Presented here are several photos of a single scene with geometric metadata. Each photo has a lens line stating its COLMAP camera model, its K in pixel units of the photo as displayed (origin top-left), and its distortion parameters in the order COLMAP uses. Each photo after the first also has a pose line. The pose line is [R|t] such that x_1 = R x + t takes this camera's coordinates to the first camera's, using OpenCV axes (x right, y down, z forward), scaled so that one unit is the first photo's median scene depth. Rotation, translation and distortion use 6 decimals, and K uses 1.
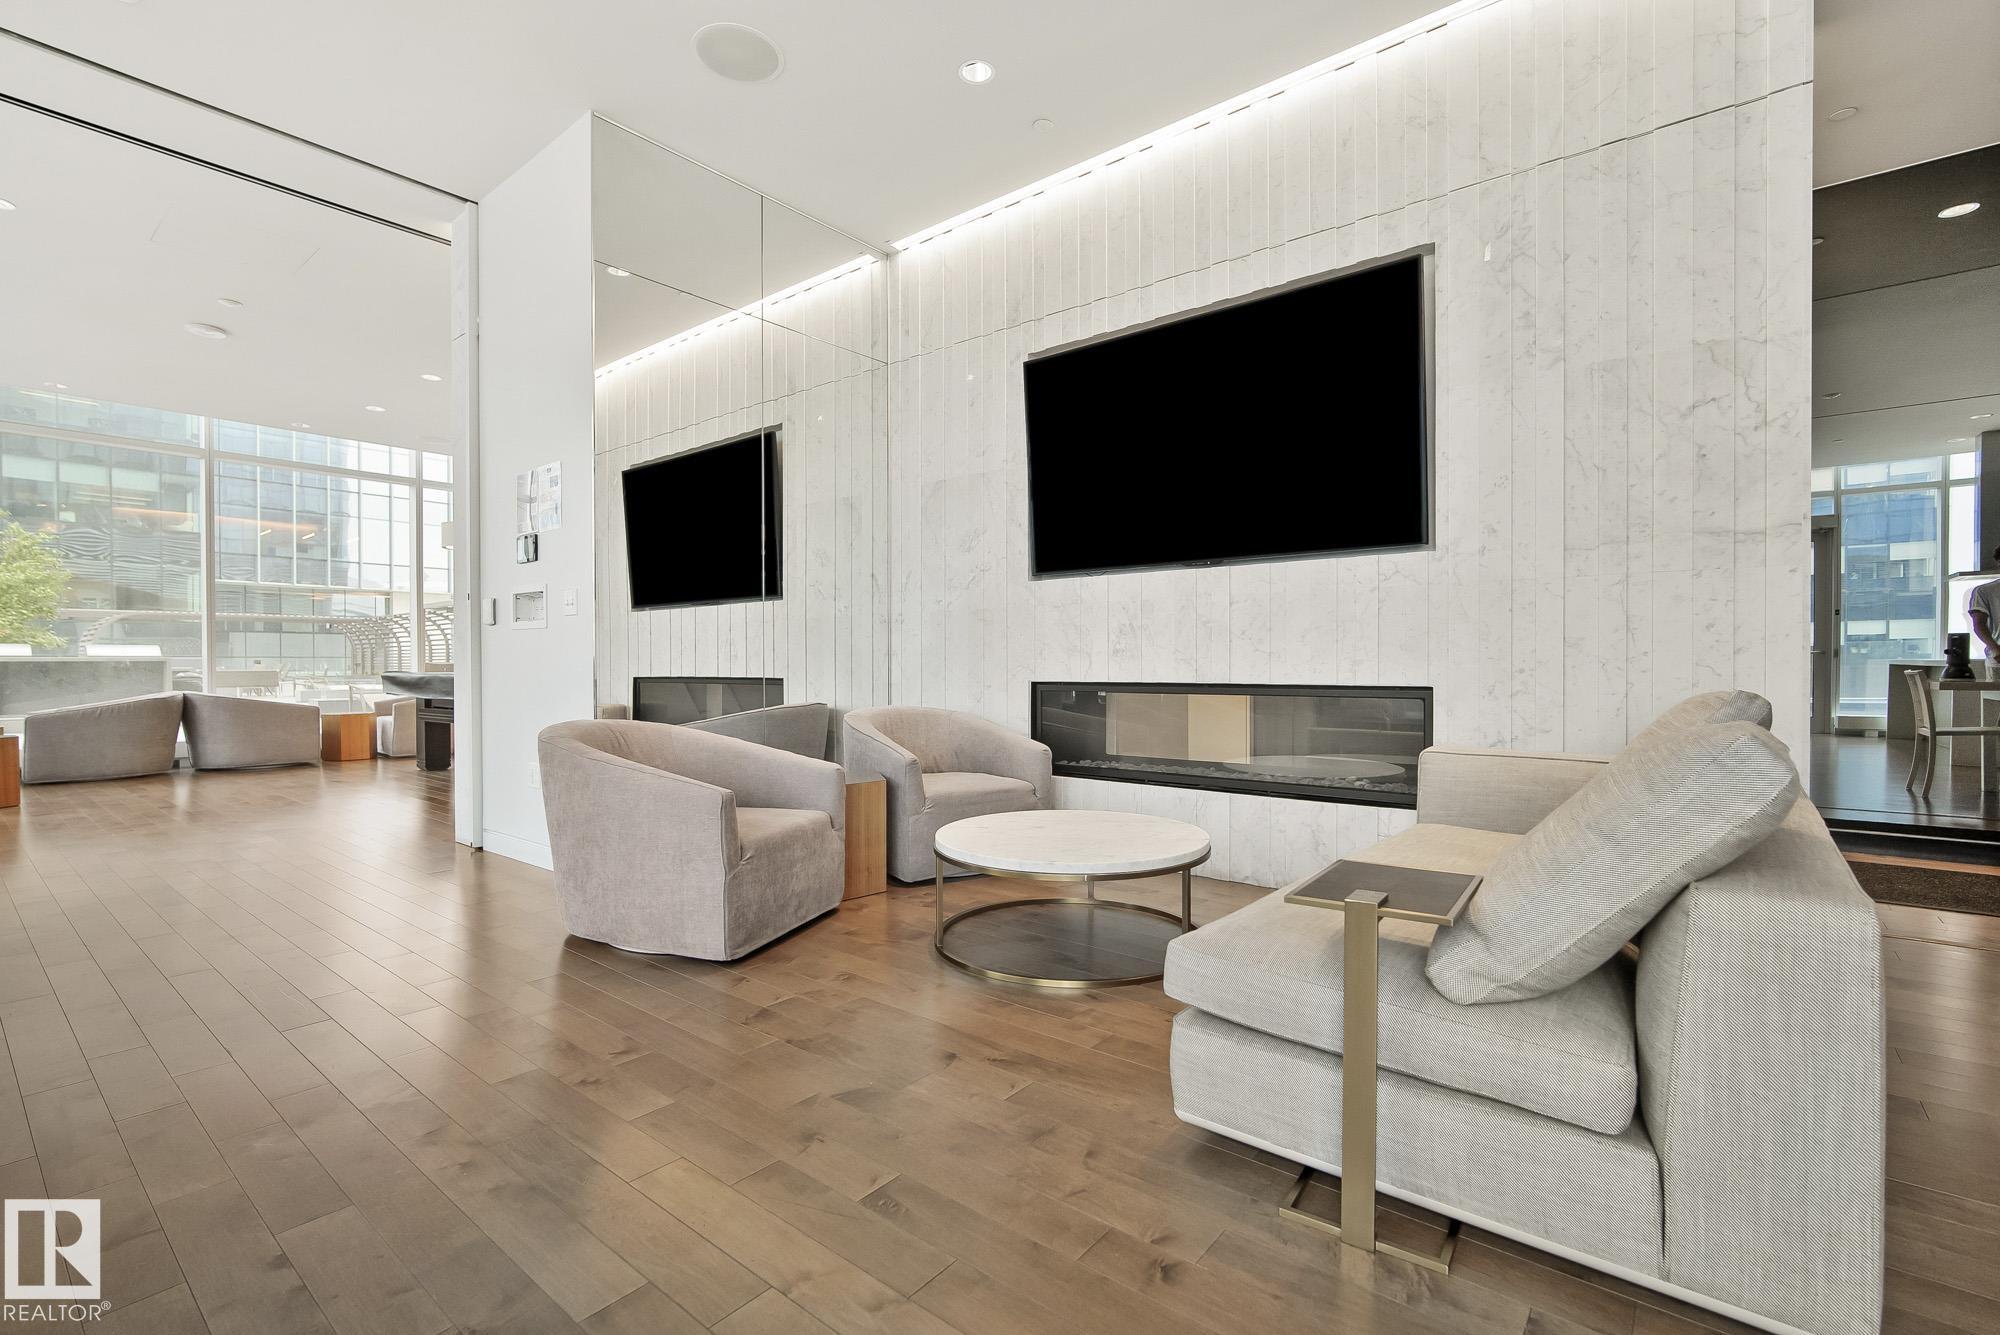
lens RADIAL K [[893.7, 0, 1001.9], [0, 893.7, 674.4], [0, 0, 1]] dist [0.002677, 0.000240]
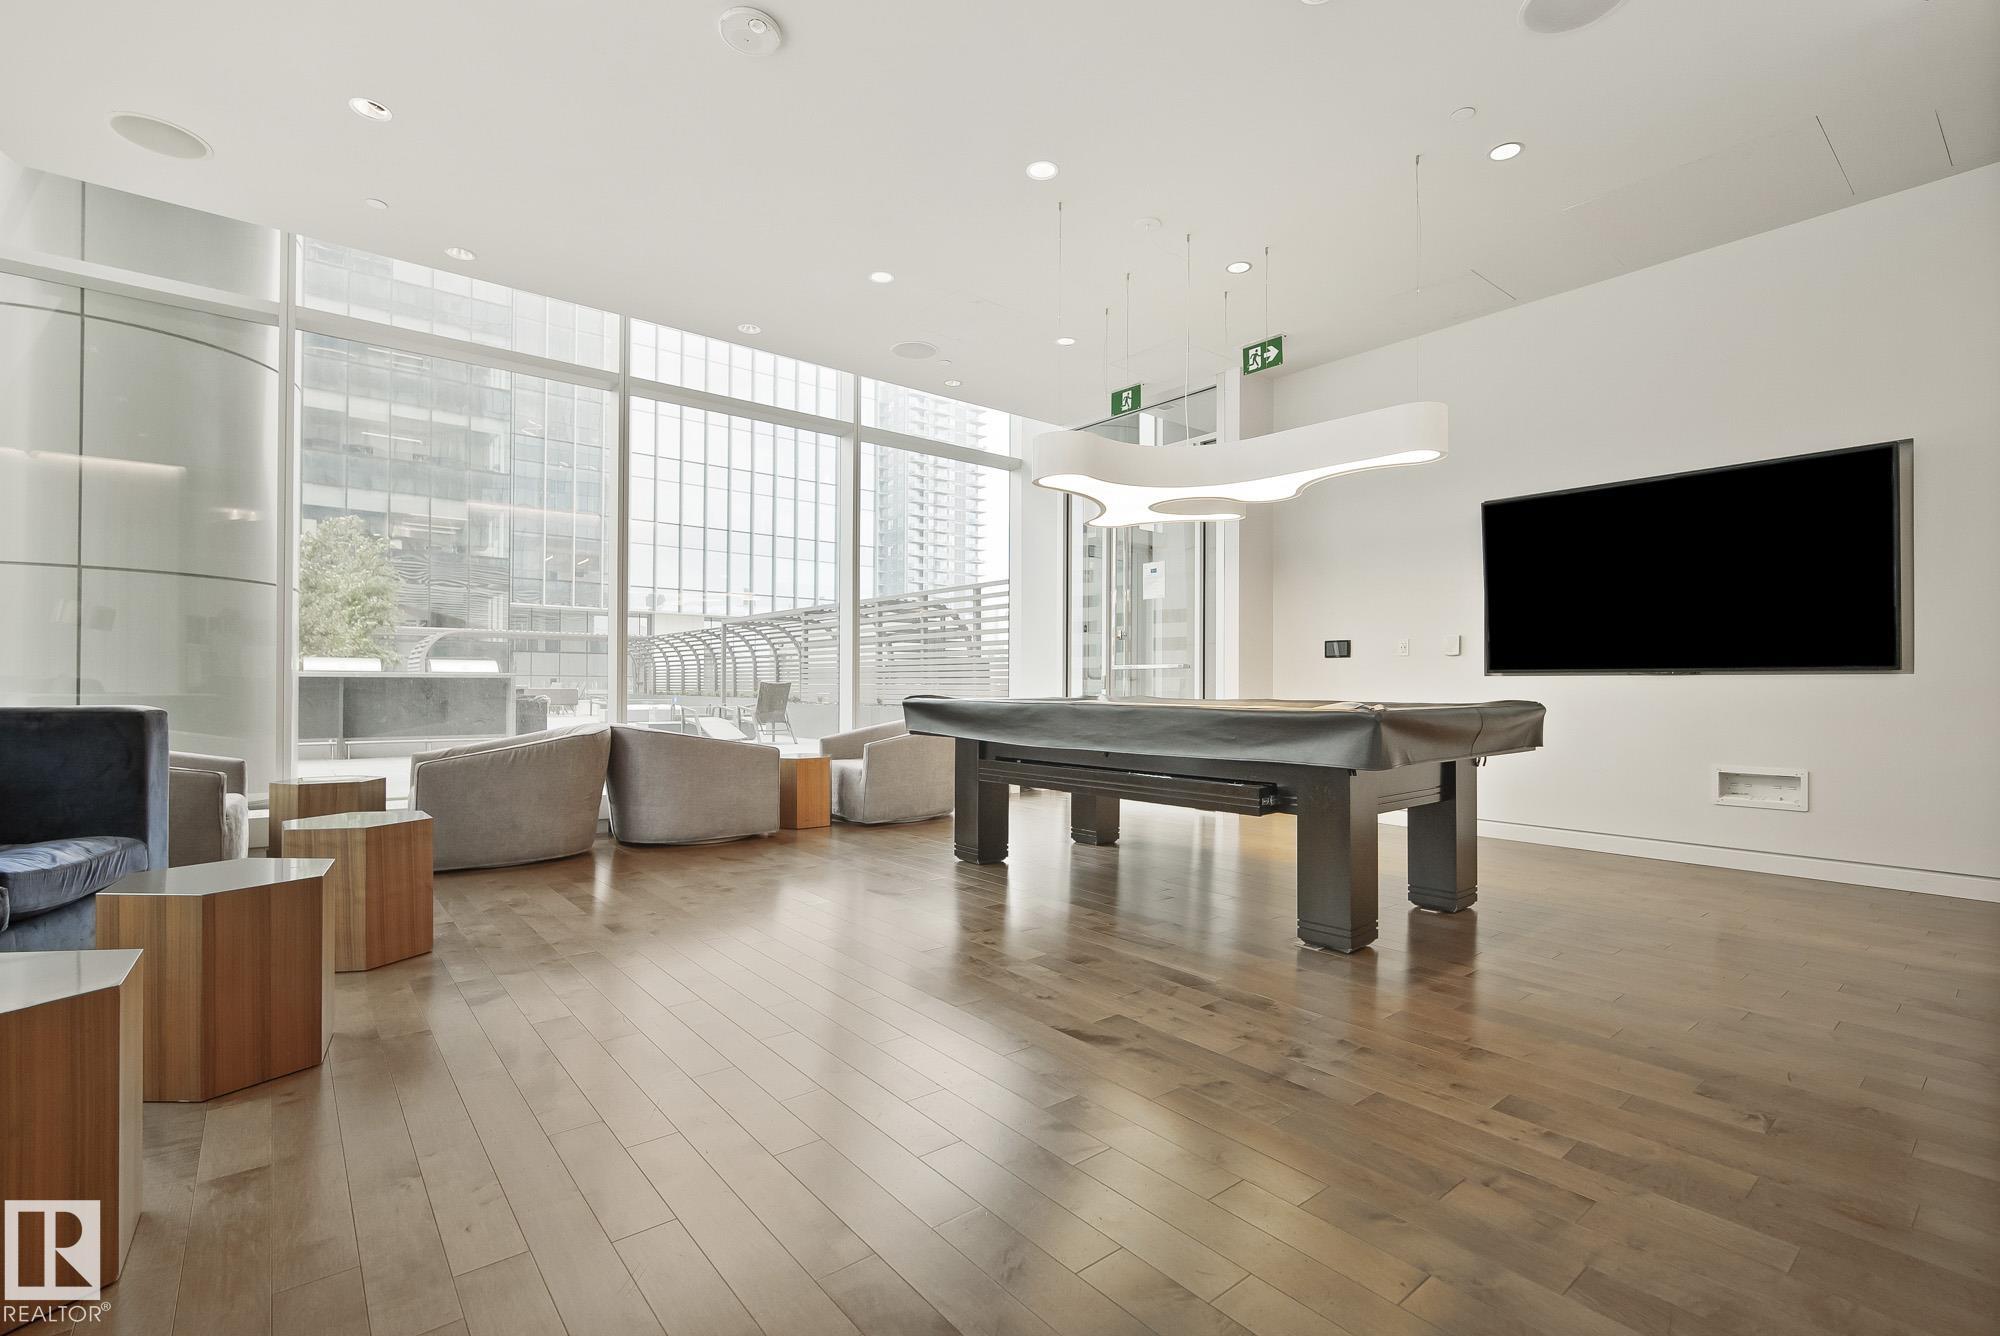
lens RADIAL K [[893.7, 0, 998.2], [0, 893.7, 668.2], [0, 0, 1]] dist [0.002677, 0.000240]
pose [[0.979600, 0.003576, -0.200924, -0.283682], [-0.009983, 0.999473, -0.030882, -0.001604], [0.200707, 0.032258, 0.979120, 0.234949]]
